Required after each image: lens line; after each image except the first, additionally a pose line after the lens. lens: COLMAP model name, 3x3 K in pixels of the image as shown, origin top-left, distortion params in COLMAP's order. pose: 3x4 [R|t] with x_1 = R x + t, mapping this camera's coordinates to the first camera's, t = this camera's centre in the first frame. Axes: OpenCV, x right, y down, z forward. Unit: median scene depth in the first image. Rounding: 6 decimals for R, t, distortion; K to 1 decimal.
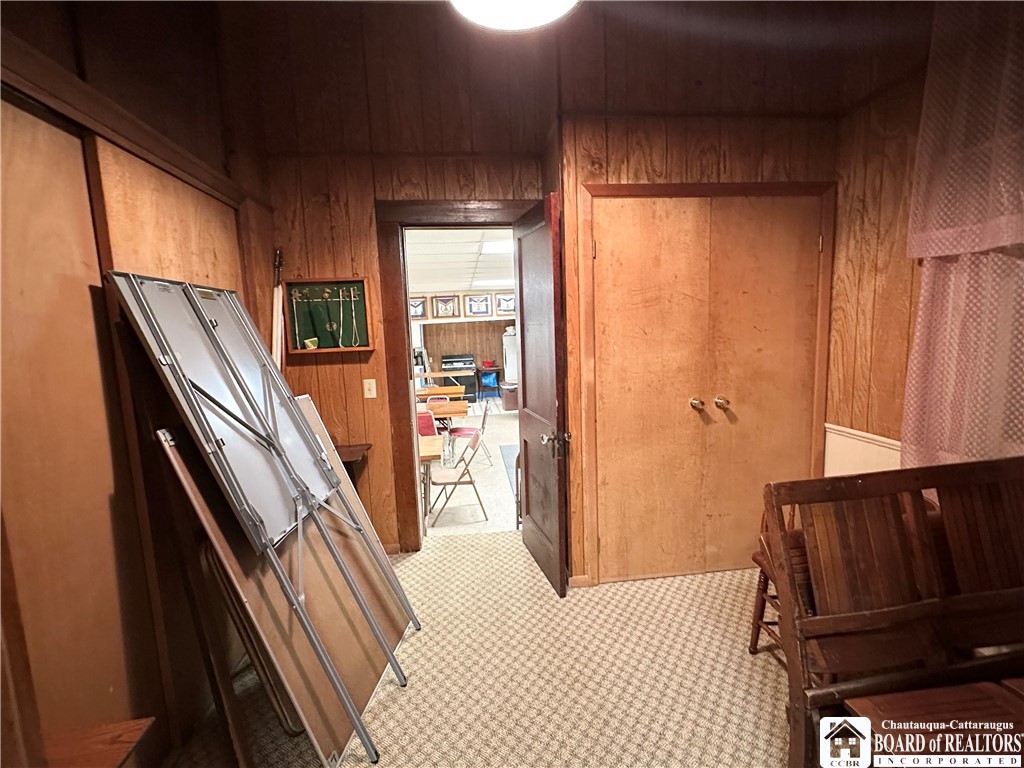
lens RADIAL K [[491.9, 0, 512.0], [0, 491.9, 384.0], [0, 0, 1]] dist [-0.002838, -0.000412]
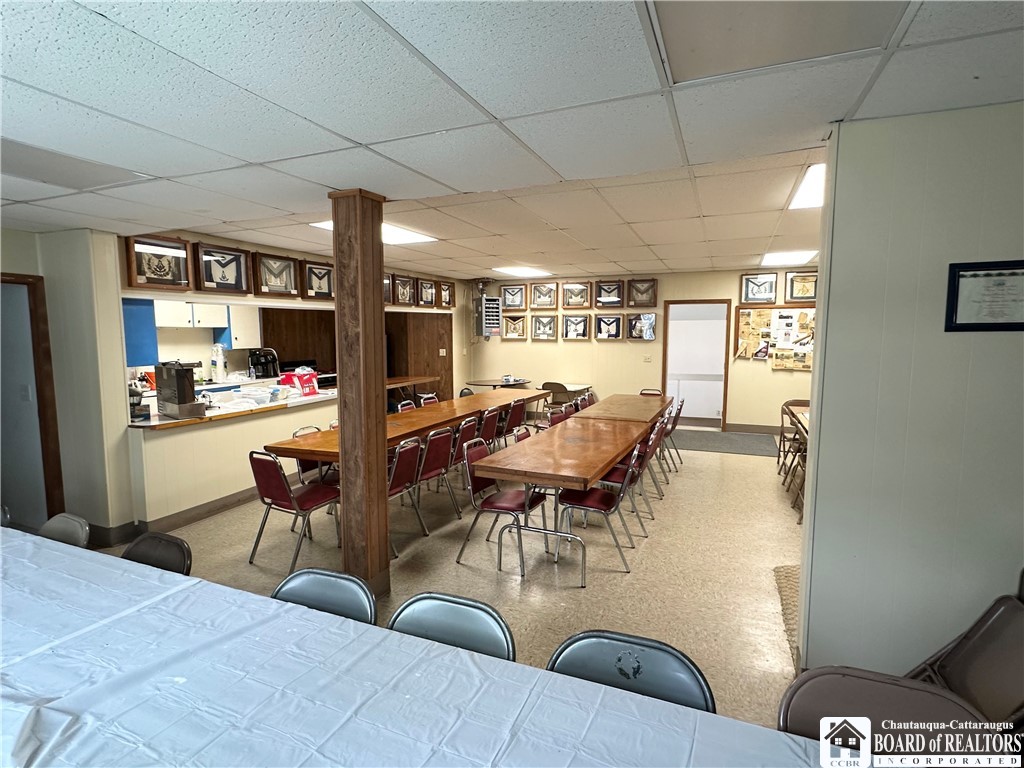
lens RADIAL K [[528.0, 0, 512.0], [0, 528.0, 384.0], [0, 0, 1]] dist [-0.004043, -0.000166]
pose [[0.479665, -0.045906, 0.876250, -0.756361], [0.086503, 0.996240, 0.004840, -0.006014], [-0.873178, 0.073477, 0.481832, 0.481123]]
